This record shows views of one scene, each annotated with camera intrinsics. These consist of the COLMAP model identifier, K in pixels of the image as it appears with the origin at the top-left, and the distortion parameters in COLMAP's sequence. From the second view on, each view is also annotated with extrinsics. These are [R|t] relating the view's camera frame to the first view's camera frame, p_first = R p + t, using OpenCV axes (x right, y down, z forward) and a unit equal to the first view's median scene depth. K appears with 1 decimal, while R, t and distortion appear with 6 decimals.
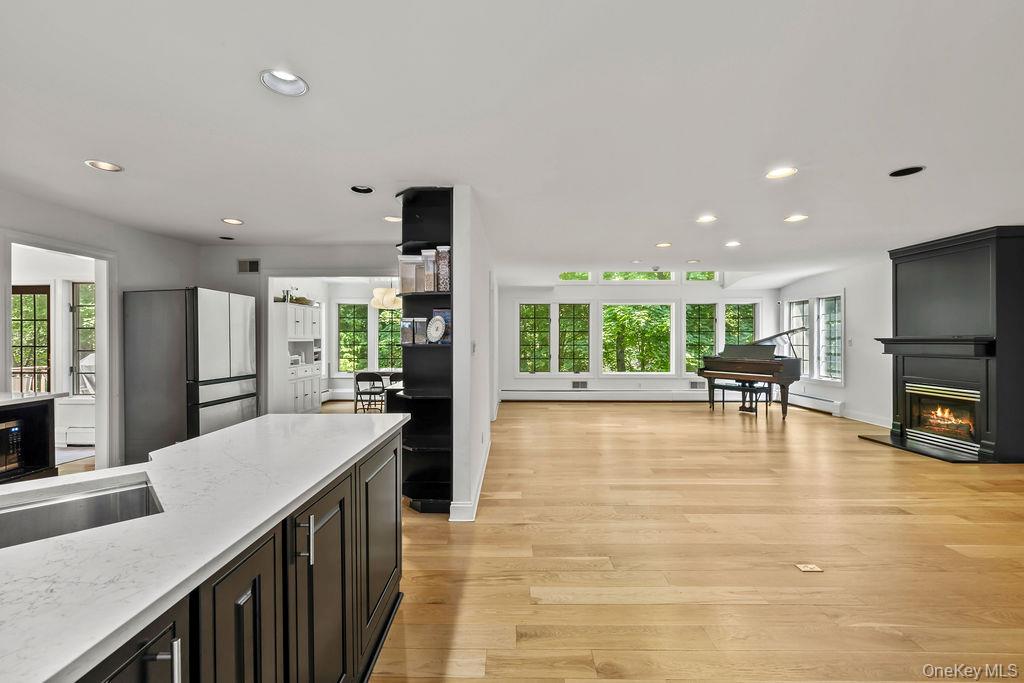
lens RADIAL K [[429.1, 0, 512.0], [0, 429.1, 341.5], [0, 0, 1]] dist [0.003084, 0.000394]
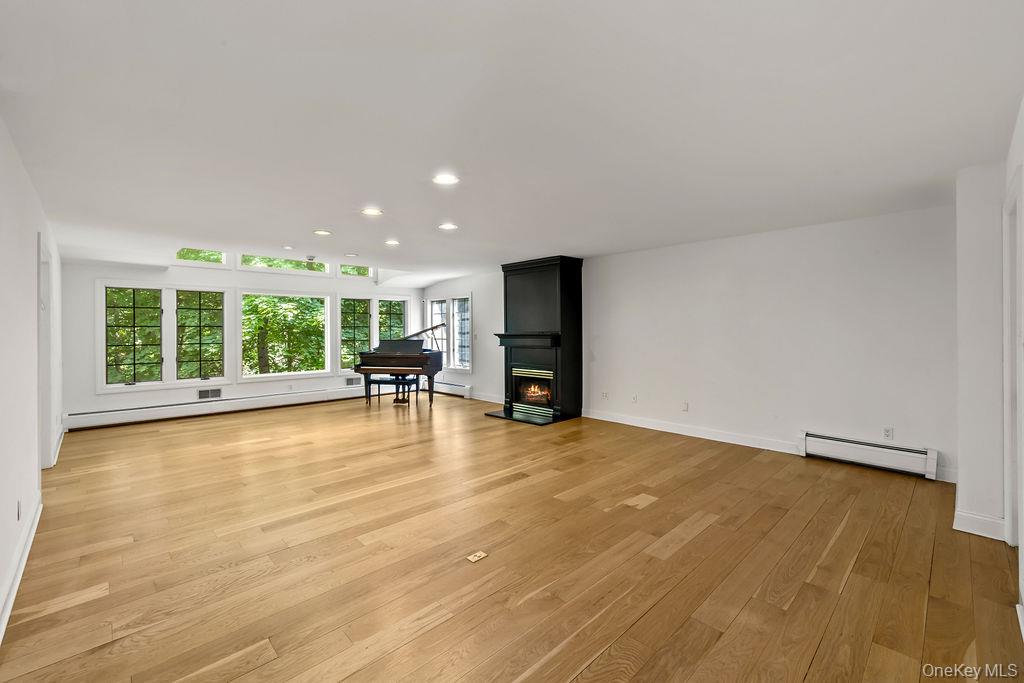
lens RADIAL K [[429.2, 0, 505.5], [0, 429.2, 331.7], [0, 0, 1]] dist [0.000987, 0.000081]
pose [[0.720750, -0.005954, 0.693169, 0.003548], [0.010113, 0.999947, -0.001927, -0.008620], [-0.693121, 0.008399, 0.720772, 0.062957]]
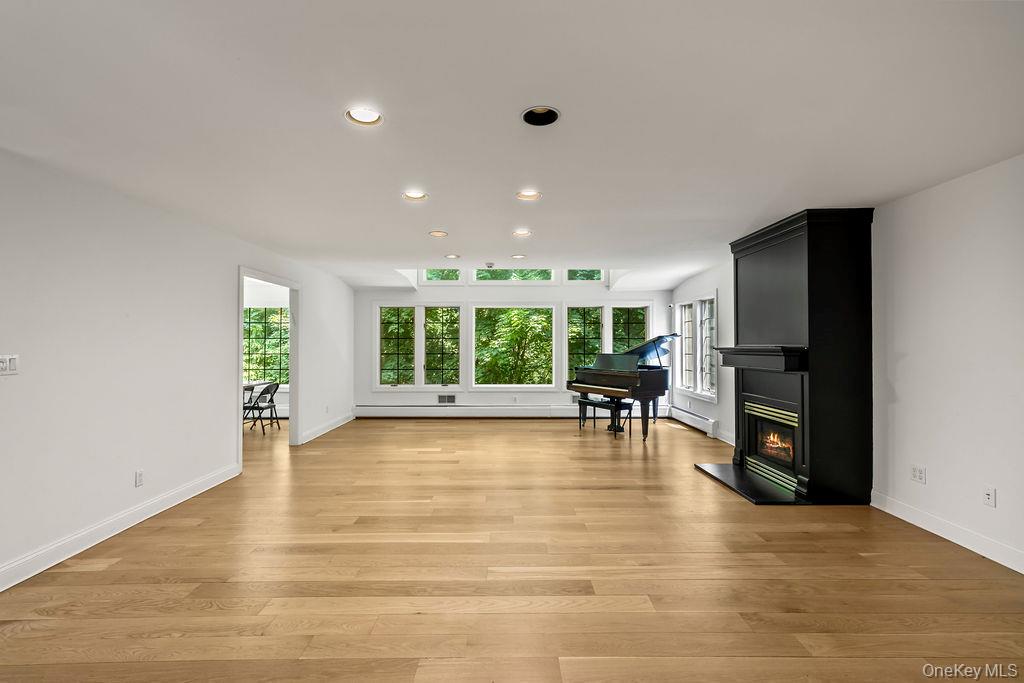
lens RADIAL K [[445.1, 0, 512.0], [0, 445.1, 341.5], [0, 0, 1]] dist [0.007340, 0.000015]
pose [[0.999867, 0.000223, 0.016332, 0.348878], [0.000003, 0.999904, -0.013834, -0.005635], [-0.016333, 0.013832, 0.999771, 0.110959]]
